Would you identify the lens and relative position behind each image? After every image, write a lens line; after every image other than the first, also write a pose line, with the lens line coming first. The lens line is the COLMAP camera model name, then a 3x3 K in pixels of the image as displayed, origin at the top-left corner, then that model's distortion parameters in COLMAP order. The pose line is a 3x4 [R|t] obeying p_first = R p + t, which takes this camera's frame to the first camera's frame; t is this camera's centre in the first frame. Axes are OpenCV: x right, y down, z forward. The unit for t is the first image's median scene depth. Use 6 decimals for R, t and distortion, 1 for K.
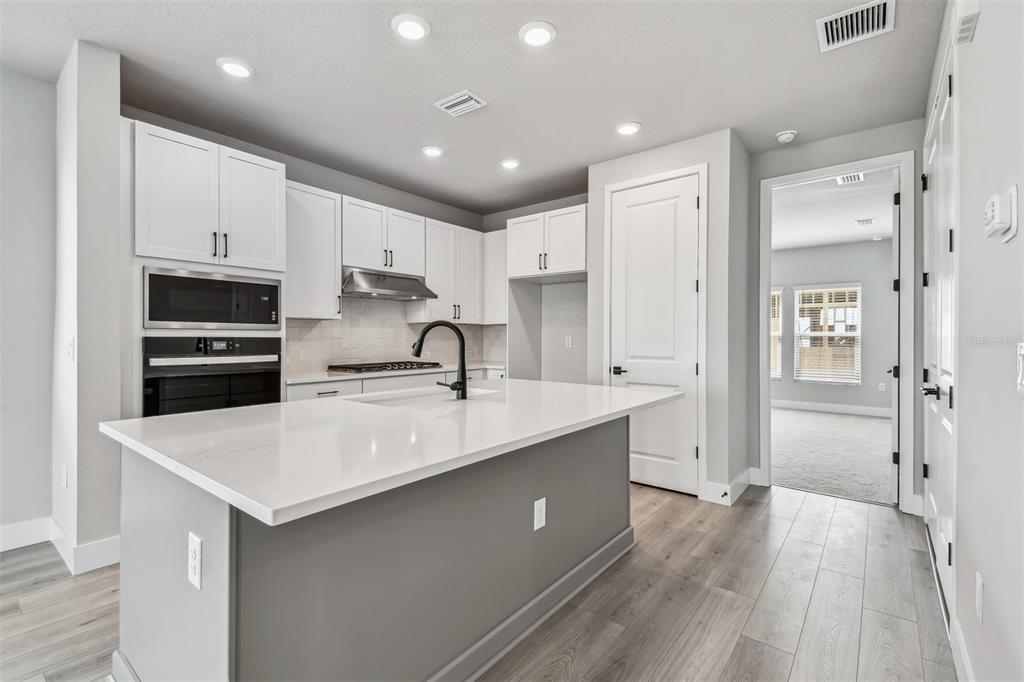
lens RADIAL K [[458.8, 0, 507.7], [0, 458.8, 337.8], [0, 0, 1]] dist [0.034005, -0.013401]
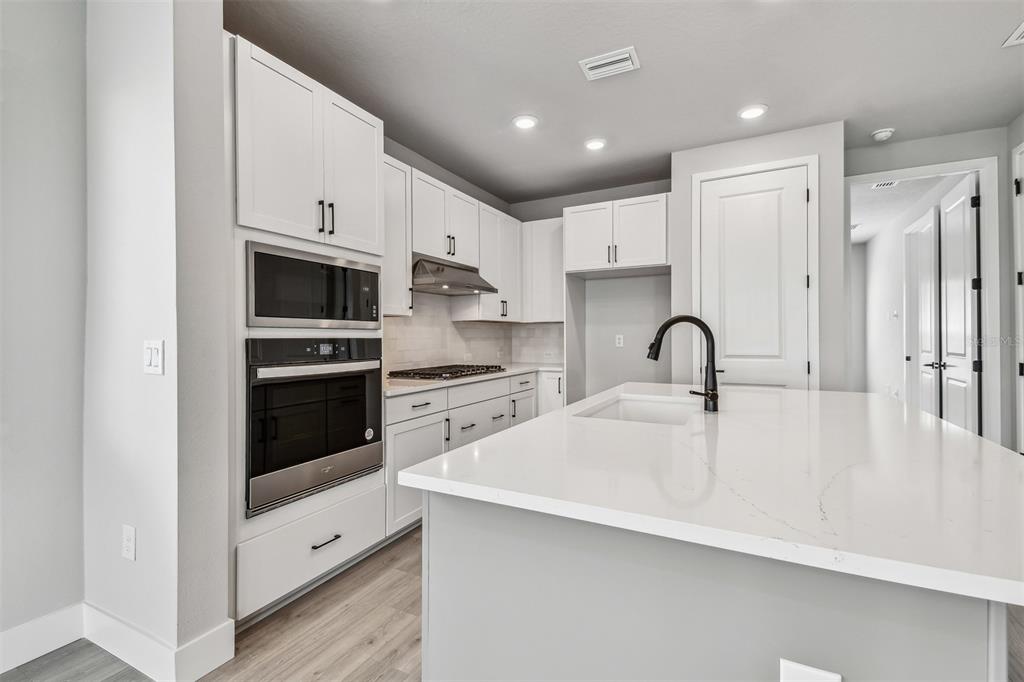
lens RADIAL K [[458.8, 0, 504.7], [0, 458.8, 336.2], [0, 0, 1]] dist [0.034005, -0.013401]
pose [[0.981410, -0.007284, 0.191786, -0.370159], [0.007591, 0.999971, -0.000865, -0.001585], [-0.191774, 0.002304, 0.981436, 0.154691]]
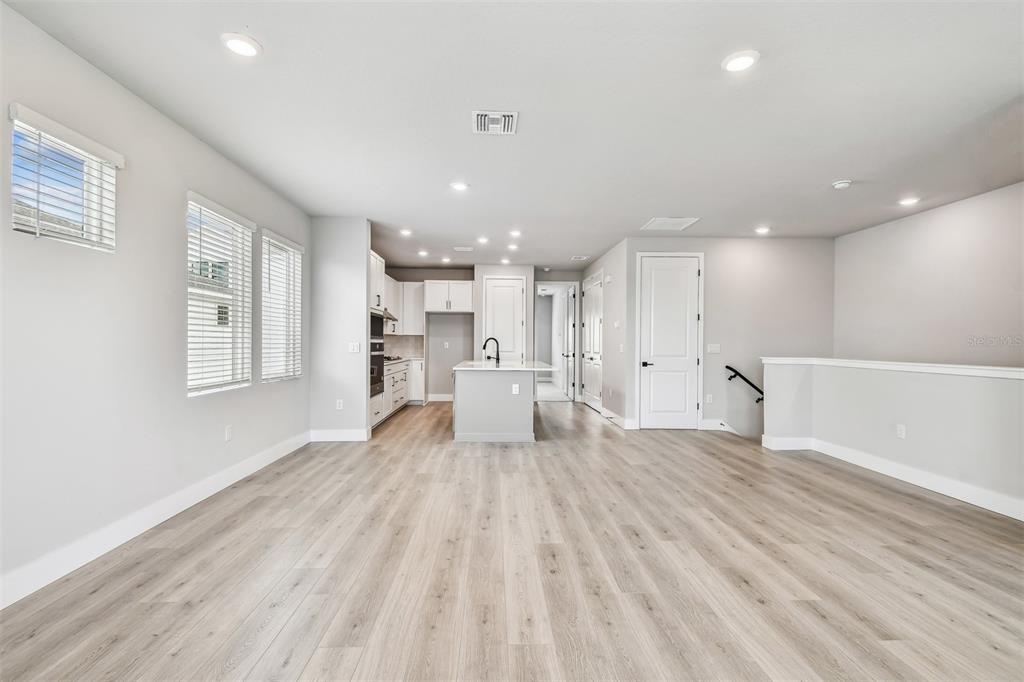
lens RADIAL K [[458.8, 0, 506.6], [0, 458.8, 340.4], [0, 0, 1]] dist [0.034005, -0.013401]
pose [[0.757679, 0.006825, 0.652592, -1.223472], [-0.004191, 0.999976, -0.005591, -0.001561], [-0.652614, 0.001501, 0.757689, -0.810428]]
